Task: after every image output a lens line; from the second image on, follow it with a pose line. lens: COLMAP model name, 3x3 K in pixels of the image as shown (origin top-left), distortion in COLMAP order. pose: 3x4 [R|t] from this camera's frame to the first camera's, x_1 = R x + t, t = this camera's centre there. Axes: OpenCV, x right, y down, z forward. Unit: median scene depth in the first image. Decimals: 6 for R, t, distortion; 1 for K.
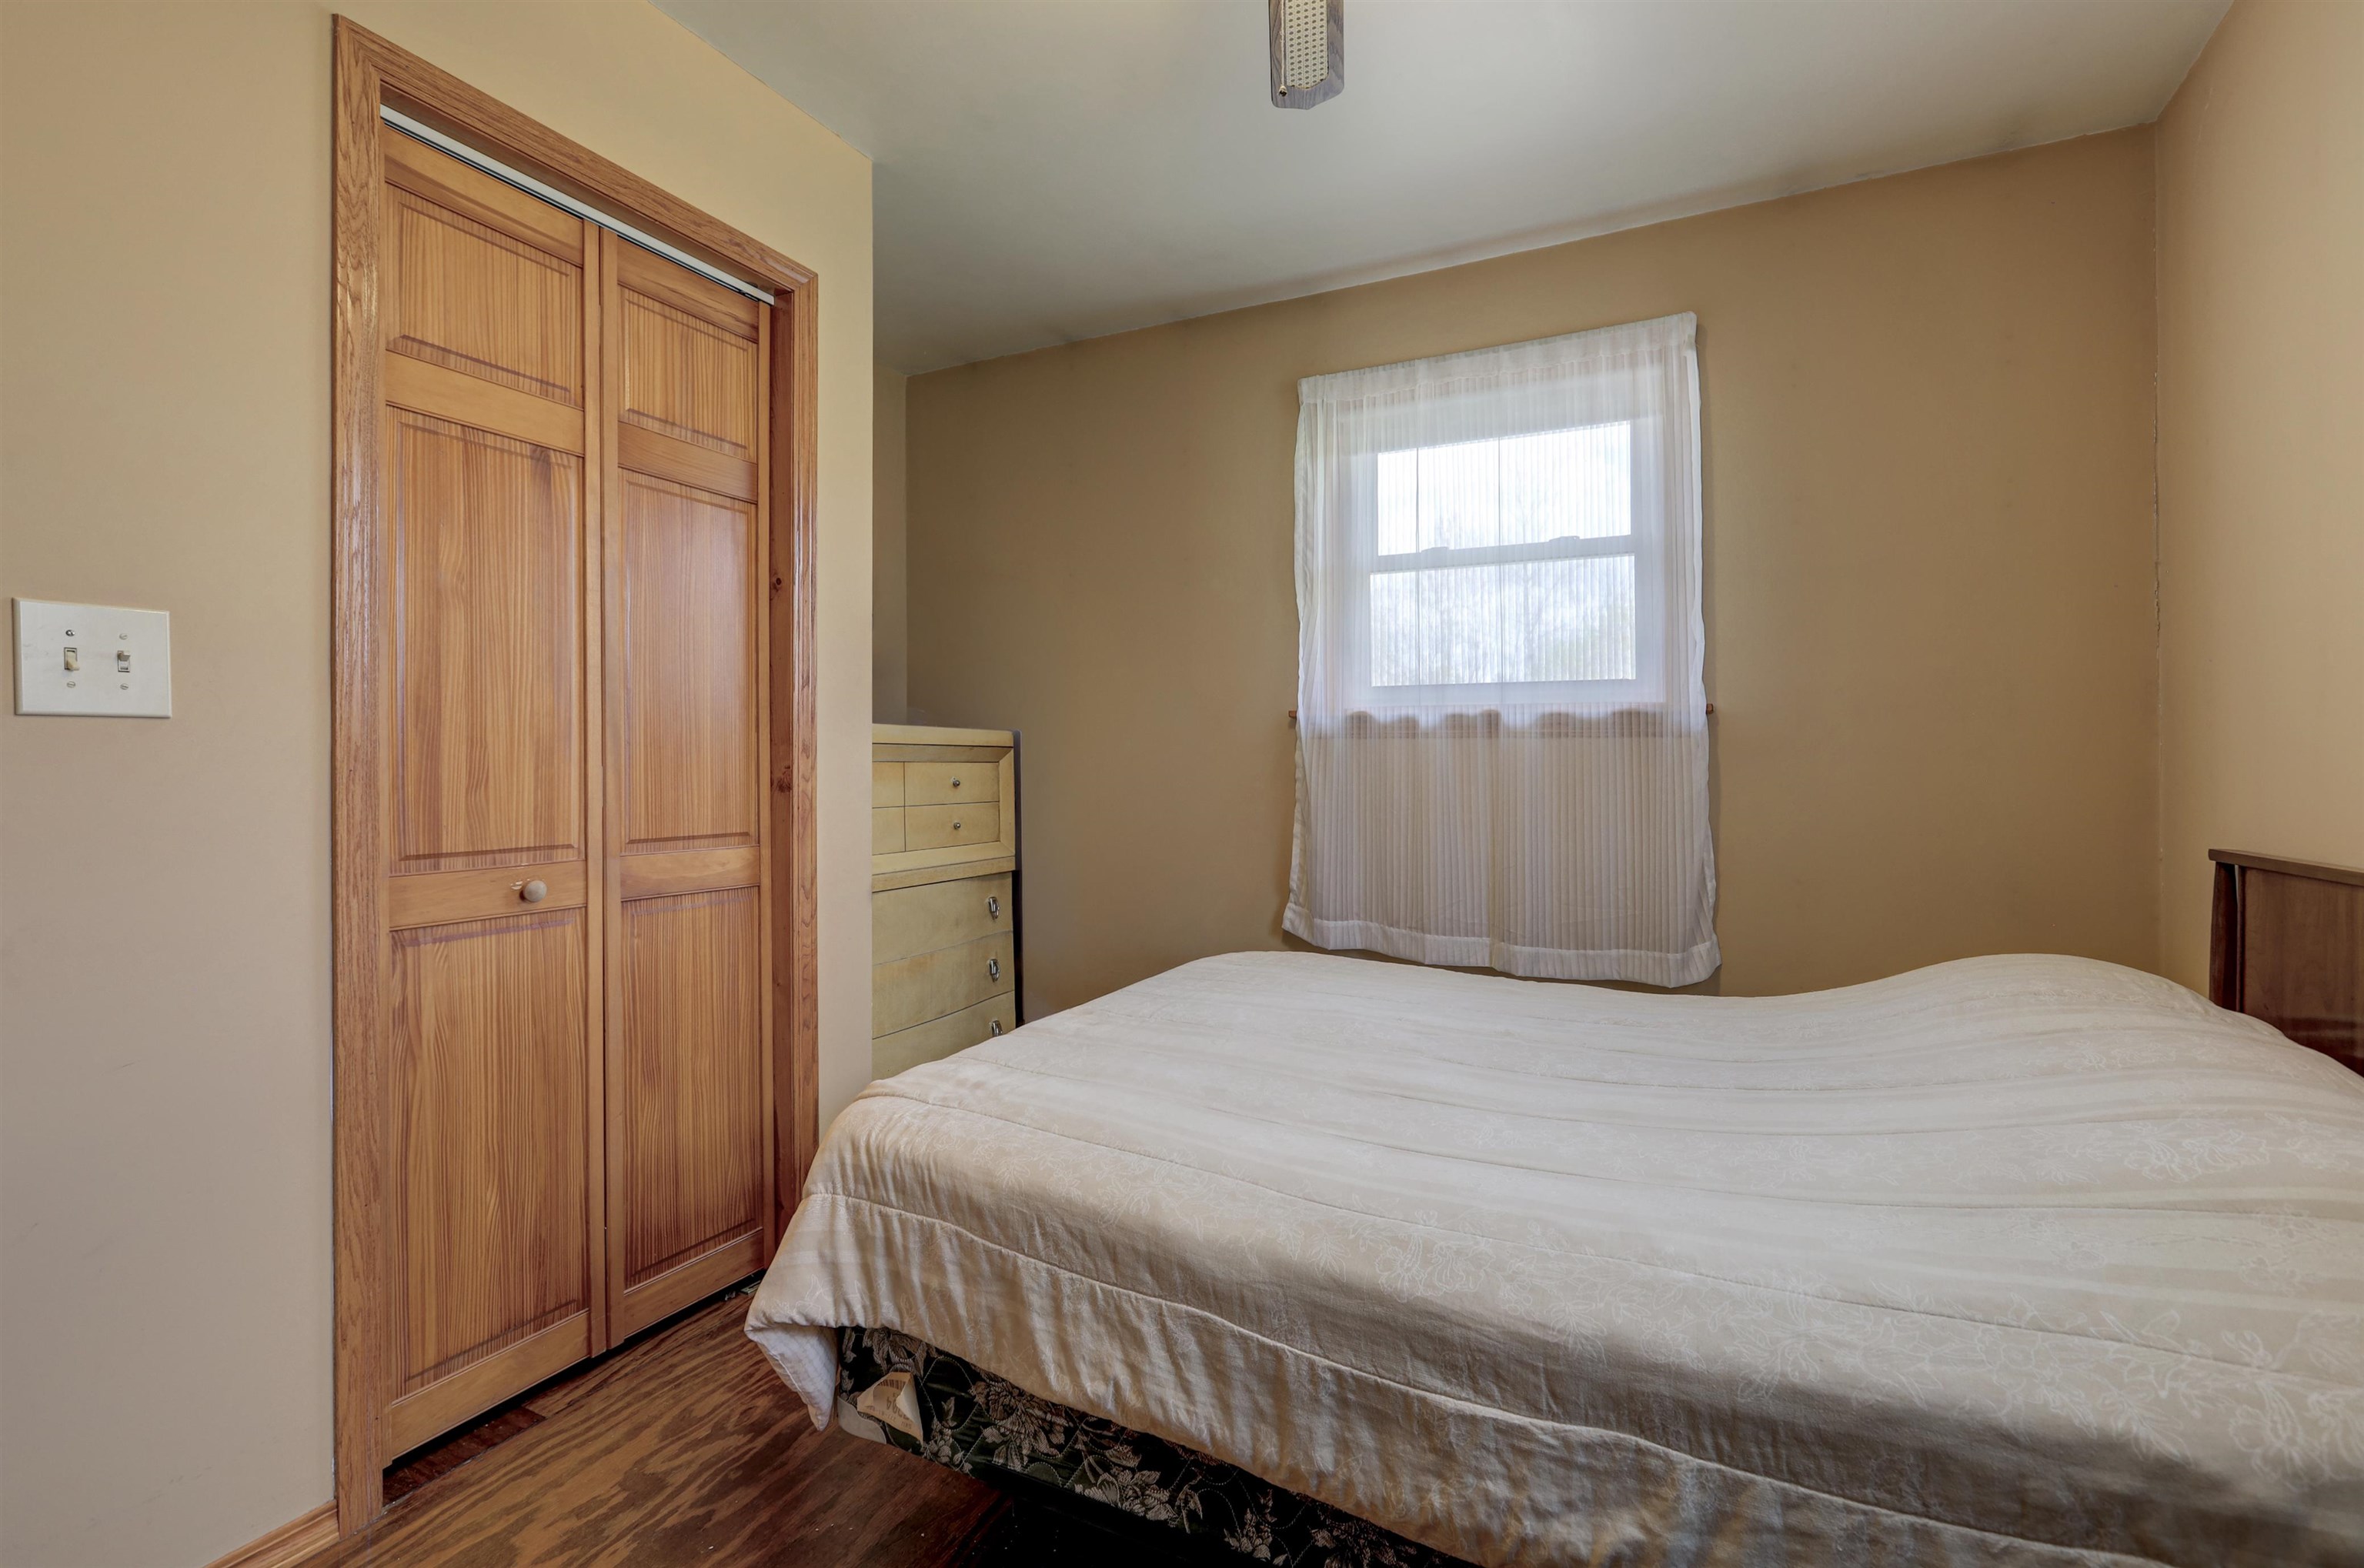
lens RADIAL K [[1081.5, 0, 1178.7], [0, 1081.5, 770.8], [0, 0, 1]] dist [0.003601, 0.000649]
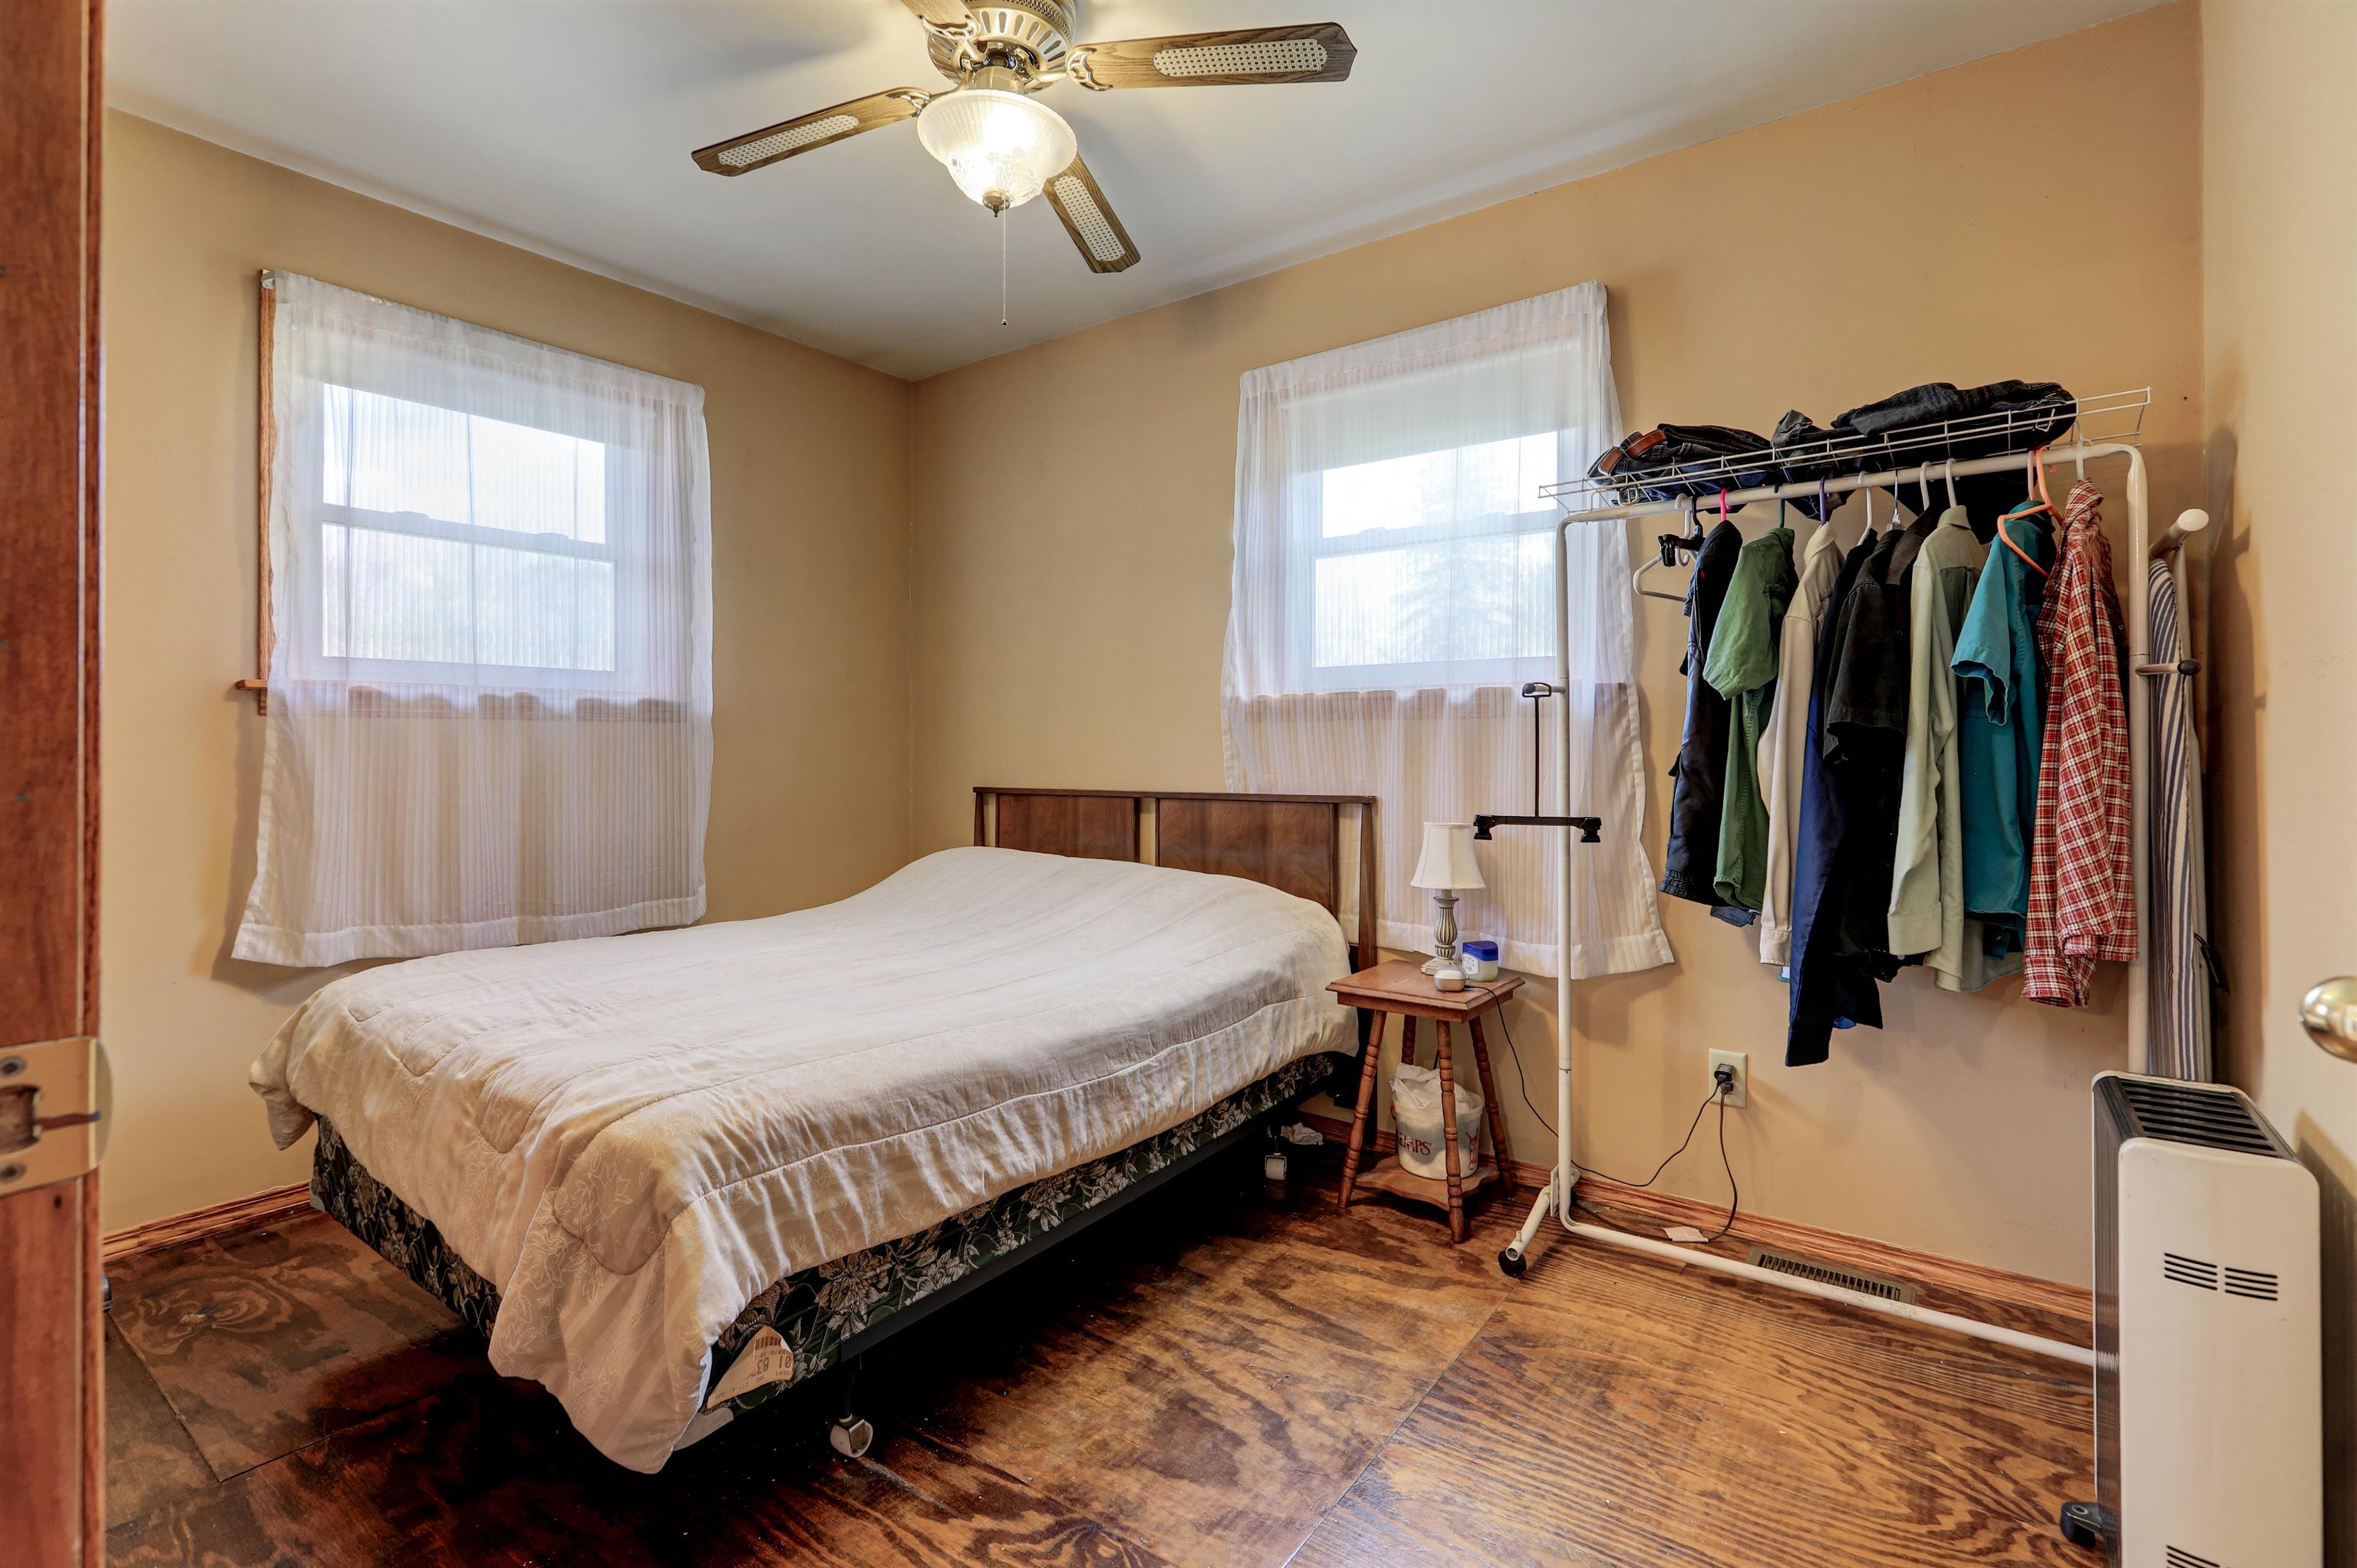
lens RADIAL K [[1078.3, 0, 1180.7], [0, 1078.3, 780.0], [0, 0, 1]] dist [0.003601, 0.000649]
pose [[0.159031, -0.036690, 0.986592, -1.288636], [0.009070, 0.999321, 0.035701, -0.009986], [-0.987232, 0.003271, 0.159256, 0.461295]]
